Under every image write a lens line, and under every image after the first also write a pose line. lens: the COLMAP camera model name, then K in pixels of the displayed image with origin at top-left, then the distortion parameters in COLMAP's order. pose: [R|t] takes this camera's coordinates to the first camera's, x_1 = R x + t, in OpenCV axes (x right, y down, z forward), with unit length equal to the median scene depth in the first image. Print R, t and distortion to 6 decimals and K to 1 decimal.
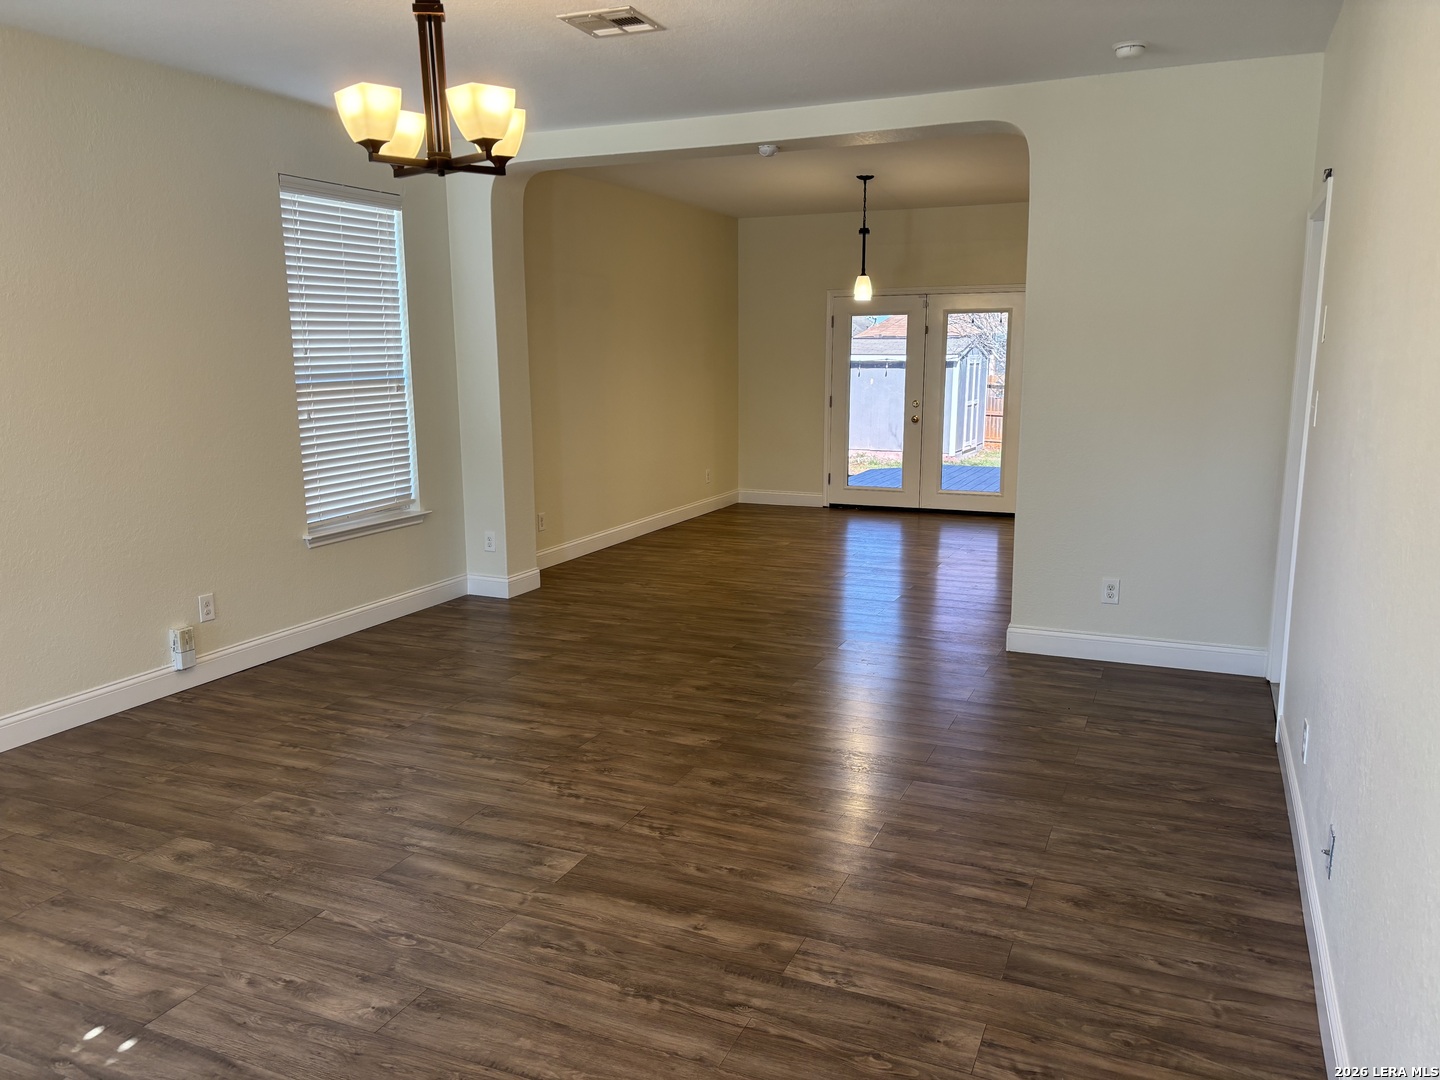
lens RADIAL K [[1101.4, 0, 720.0], [0, 1101.4, 540.0], [0, 0, 1]] dist [0.022827, -0.003423]
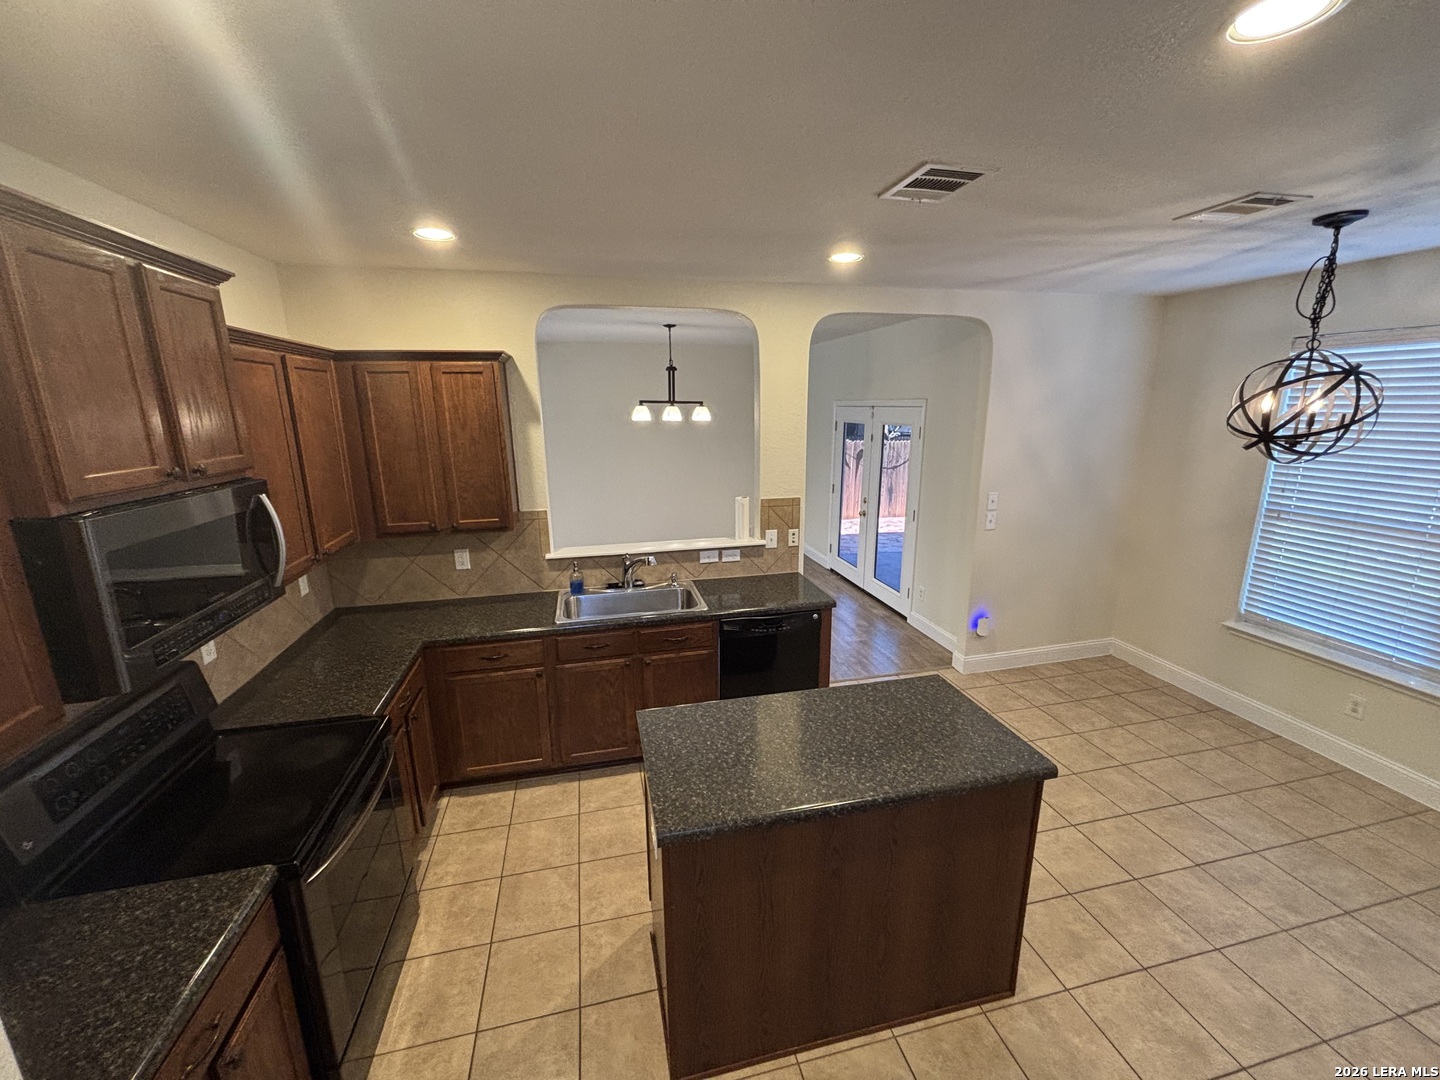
lens RADIAL K [[575.0, 0, 720.0], [0, 575.0, 540.0], [0, 0, 1]] dist [0.002250, 0.000177]
pose [[0.596233, 0.183383, -0.781586, 1.611175], [-0.132672, 0.982682, 0.129358, -0.402287], [0.791773, 0.026567, 0.610238, 1.446892]]
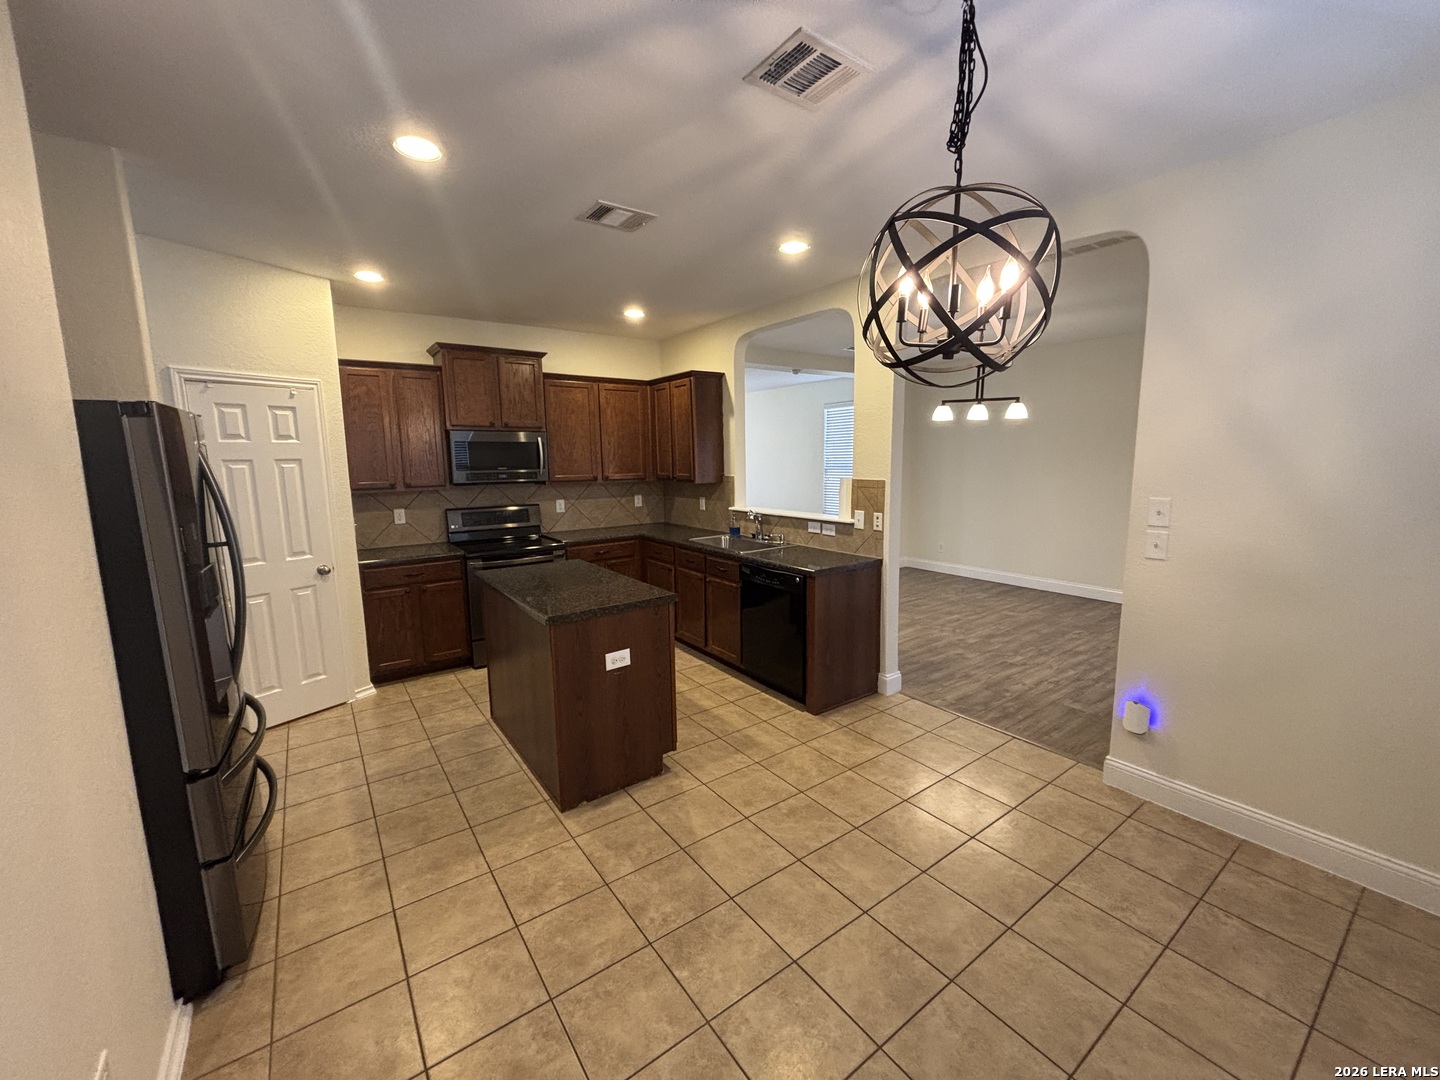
lens RADIAL K [[584.1, 0, 720.0], [0, 584.1, 540.0], [0, 0, 1]] dist [-0.000101, -0.000100]
pose [[-0.512390, 0.134842, -0.848100, 1.906058], [-0.134284, 0.962865, 0.234218, -0.463960], [0.848189, 0.233897, -0.475256, 2.481577]]
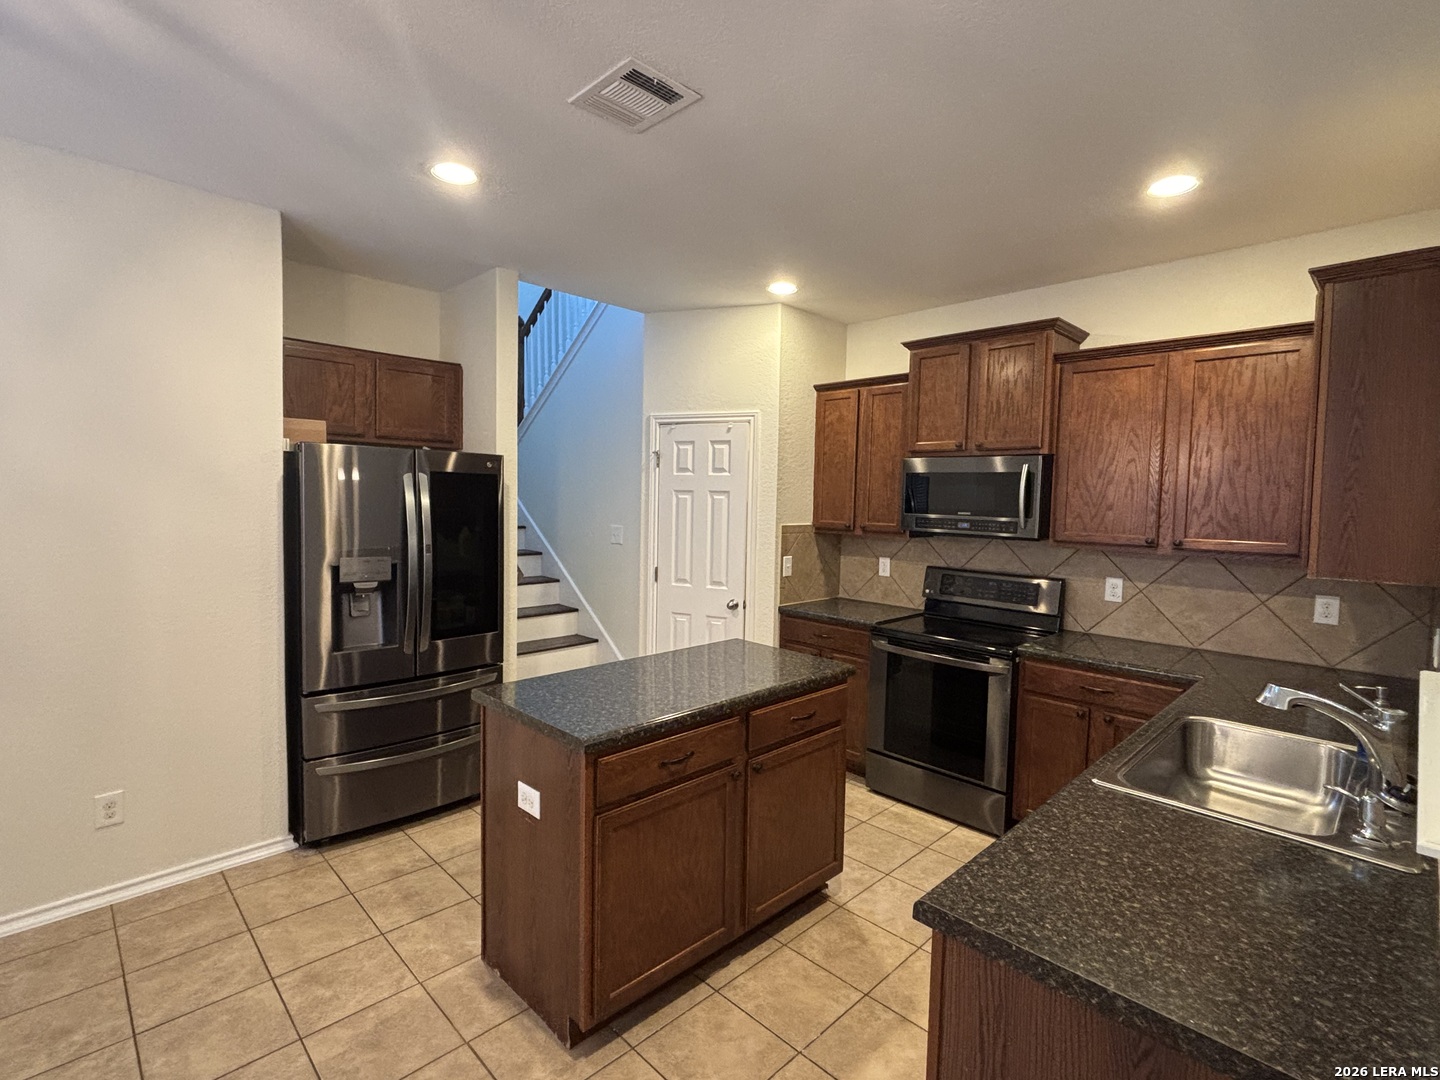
lens RADIAL K [[685.3, 0, 720.0], [0, 685.3, 540.0], [0, 0, 1]] dist [0.001796, -0.000500]
pose [[-0.927374, -0.038996, 0.372098, 0.982393], [0.047629, 0.974156, 0.220796, -0.446465], [-0.371092, 0.222484, -0.901550, 2.452415]]
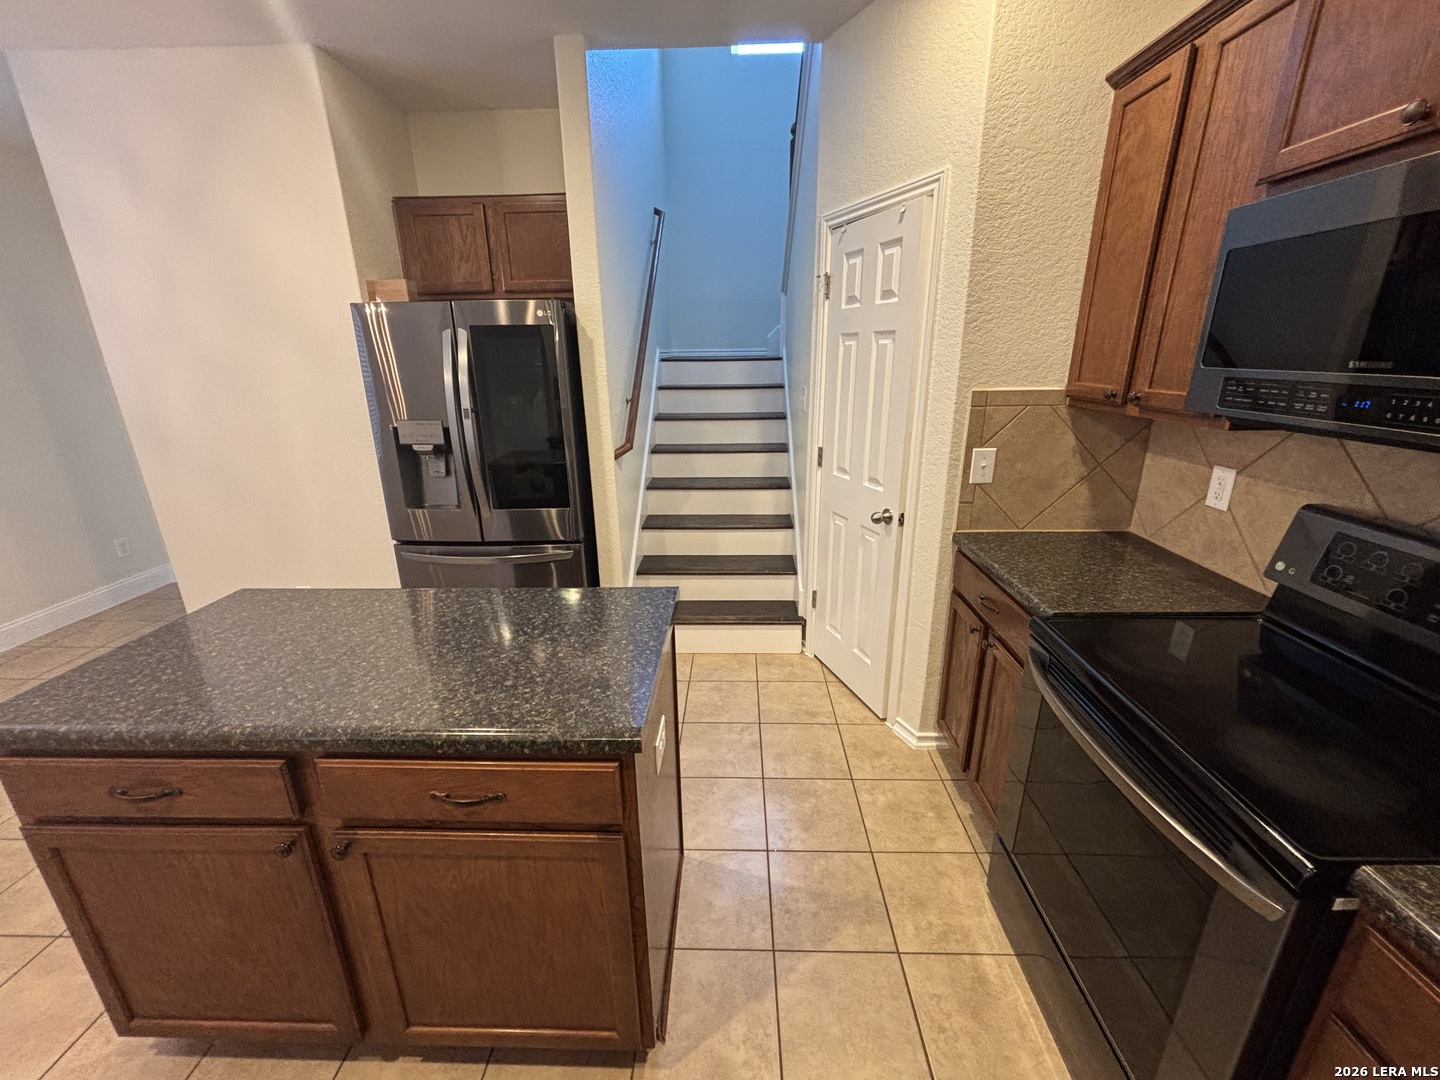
lens RADIAL K [[583.4, 0, 720.0], [0, 583.4, 540.0], [0, 0, 1]] dist [-0.002467, -0.000265]
pose [[-0.369117, -0.278402, 0.886704, 0.883430], [0.175705, 0.915969, 0.360733, -0.318558], [-0.912623, 0.288951, -0.289184, 1.768810]]
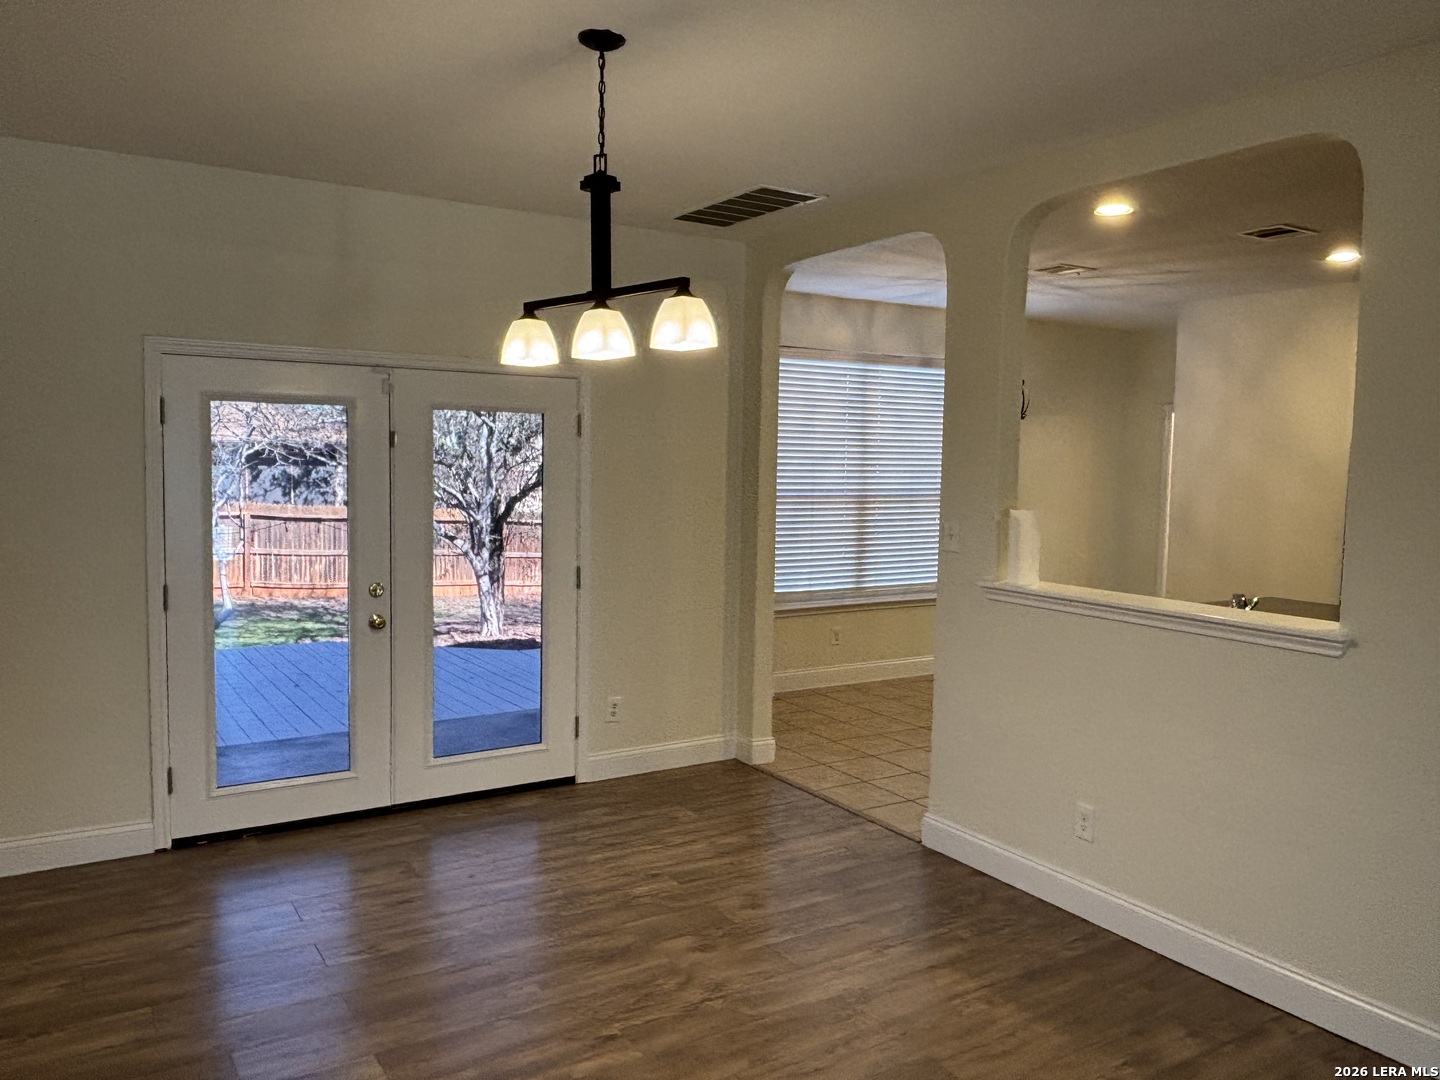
lens RADIAL K [[1069.3, 0, 720.0], [0, 1069.3, 540.0], [0, 0, 1]] dist [0.034087, -0.062777]
pose [[0.566456, -0.053417, 0.822359, -0.340835], [0.128705, 0.991386, -0.024258, -0.329109], [-0.813980, 0.119583, 0.568451, 1.738768]]
